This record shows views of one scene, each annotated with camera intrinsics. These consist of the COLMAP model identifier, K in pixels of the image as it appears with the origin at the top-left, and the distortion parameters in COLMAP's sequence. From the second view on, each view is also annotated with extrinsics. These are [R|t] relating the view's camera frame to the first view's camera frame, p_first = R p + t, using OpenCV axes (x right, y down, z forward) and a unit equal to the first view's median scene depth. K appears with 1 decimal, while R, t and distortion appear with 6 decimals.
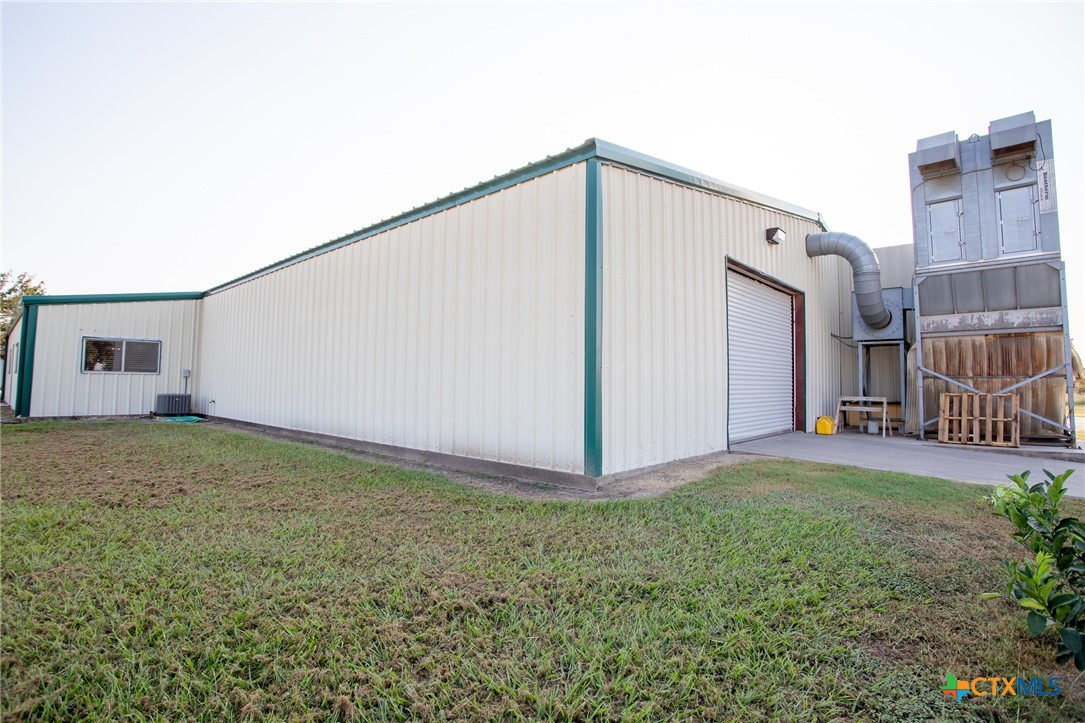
lens RADIAL K [[525.9, 0, 544.3], [0, 525.9, 357.2], [0, 0, 1]] dist [-0.032028, 0.006458]
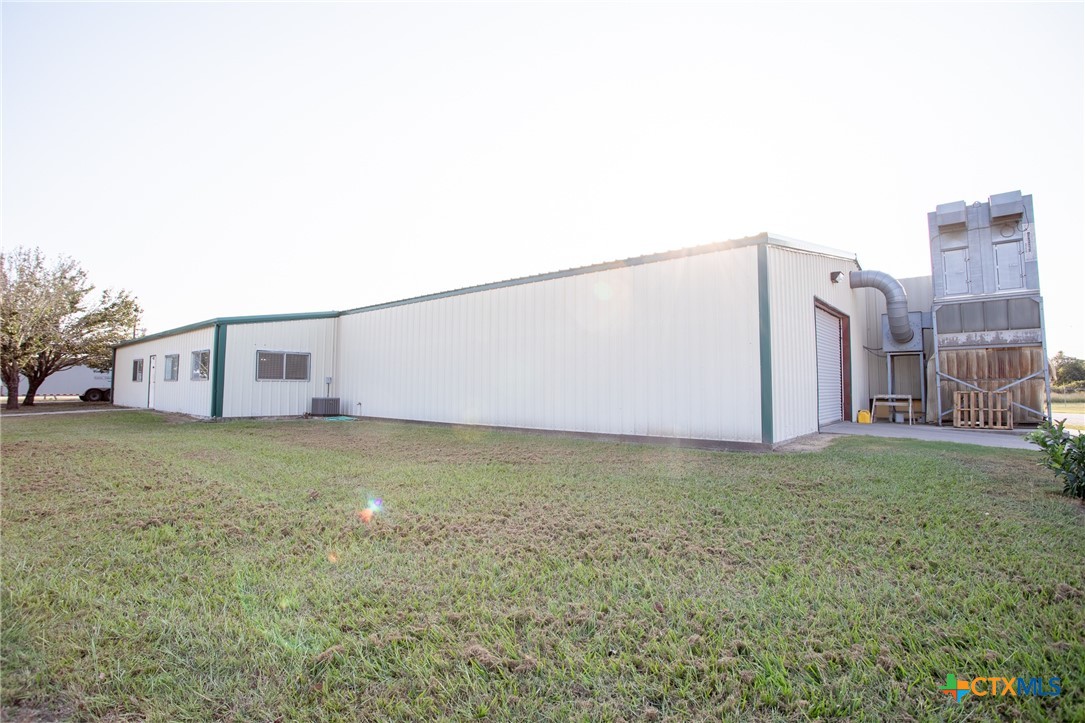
lens RADIAL K [[525.9, 0, 538.5], [0, 525.9, 357.4], [0, 0, 1]] dist [-0.032028, 0.006458]
pose [[0.999420, -0.004788, 0.033717, -0.364729], [0.004994, 0.999969, -0.006050, -0.016907], [-0.033687, 0.006214, 0.999413, -0.314847]]
